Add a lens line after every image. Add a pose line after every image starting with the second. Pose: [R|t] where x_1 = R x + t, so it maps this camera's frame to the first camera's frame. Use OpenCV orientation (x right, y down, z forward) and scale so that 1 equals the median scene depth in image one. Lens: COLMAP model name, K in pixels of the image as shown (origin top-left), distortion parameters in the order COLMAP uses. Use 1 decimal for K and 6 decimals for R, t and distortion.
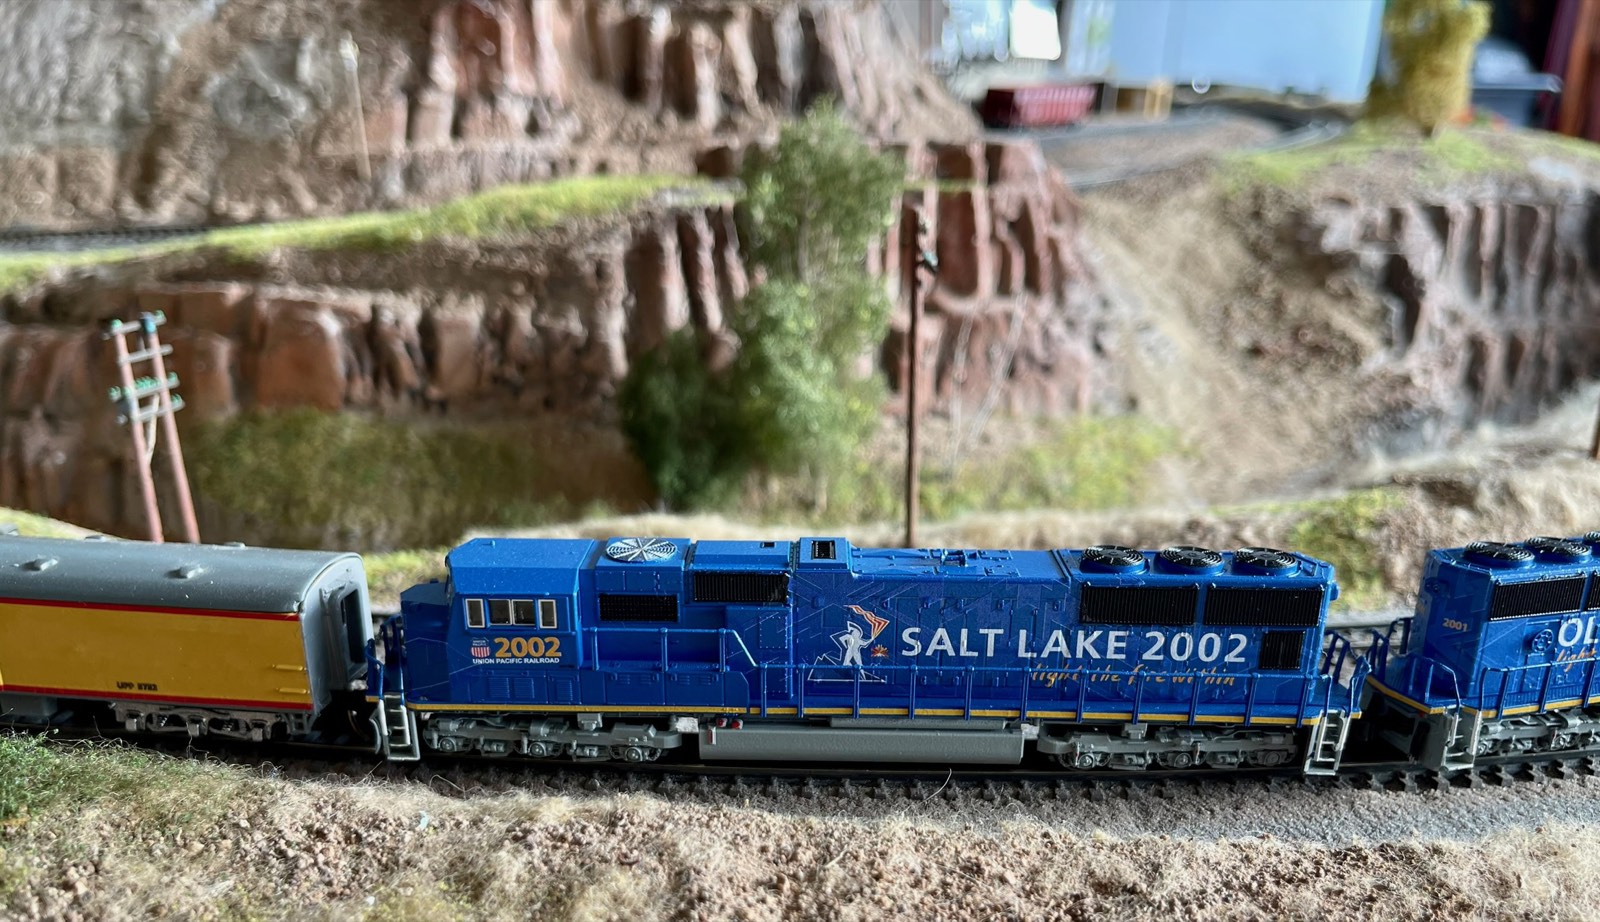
lens RADIAL K [[1179.9, 0, 800.0], [0, 1179.9, 461.0], [0, 0, 1]] dist [0.005310, -0.000874]
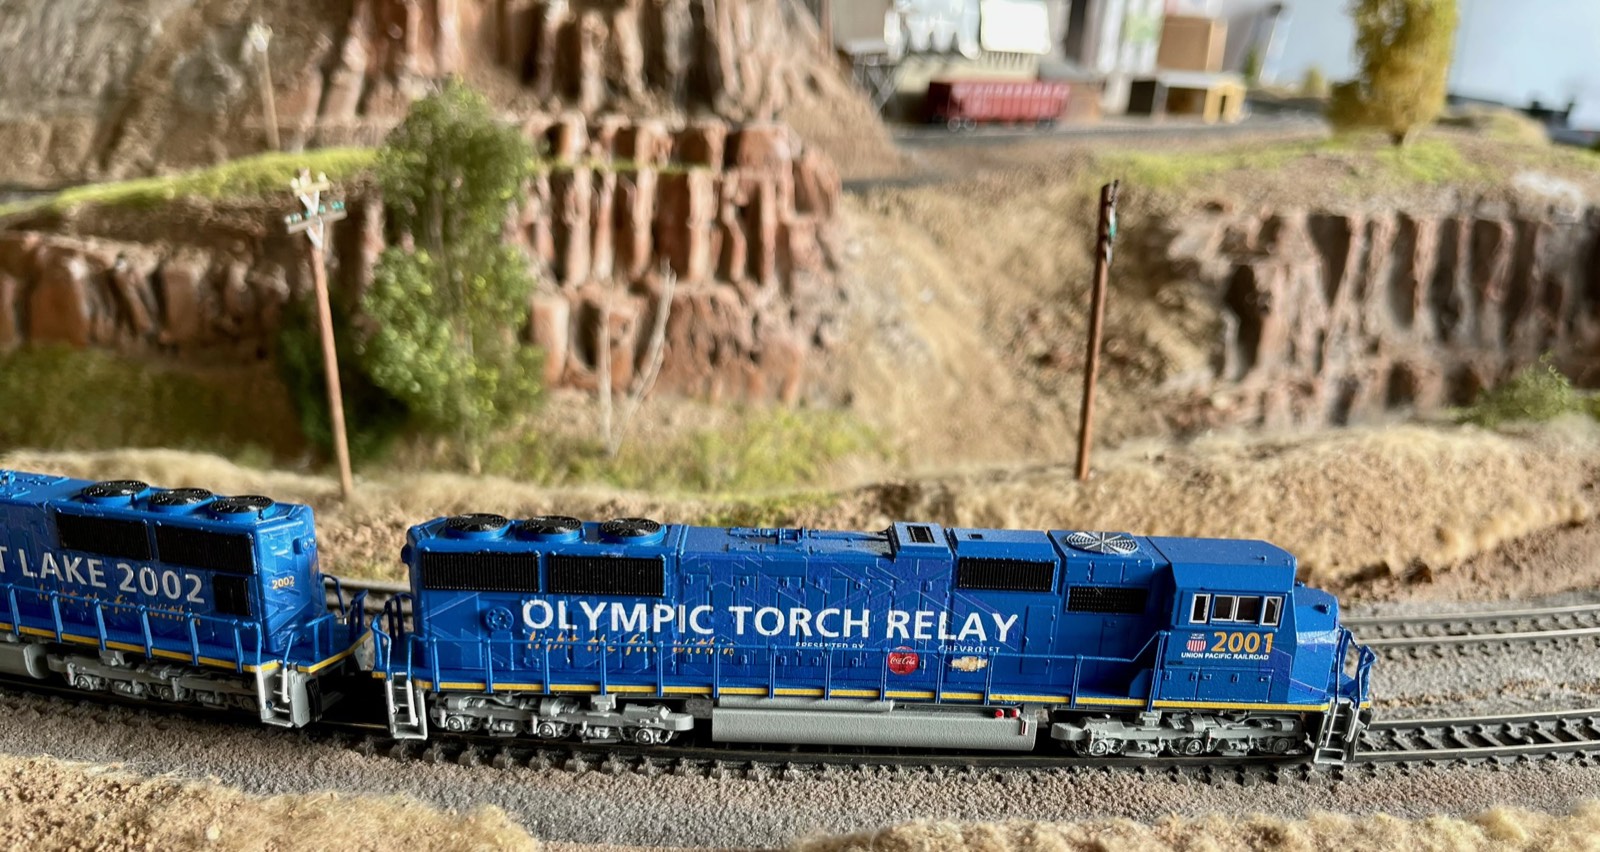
lens RADIAL K [[1178.1, 0, 801.7], [0, 1178.1, 462.5], [0, 0, 1]] dist [0.007597, -0.004170]
pose [[0.972502, 0.086216, -0.216347, 0.376593], [-0.086518, 0.996217, 0.008093, -0.001251], [0.216226, 0.010847, 0.976283, 0.040352]]
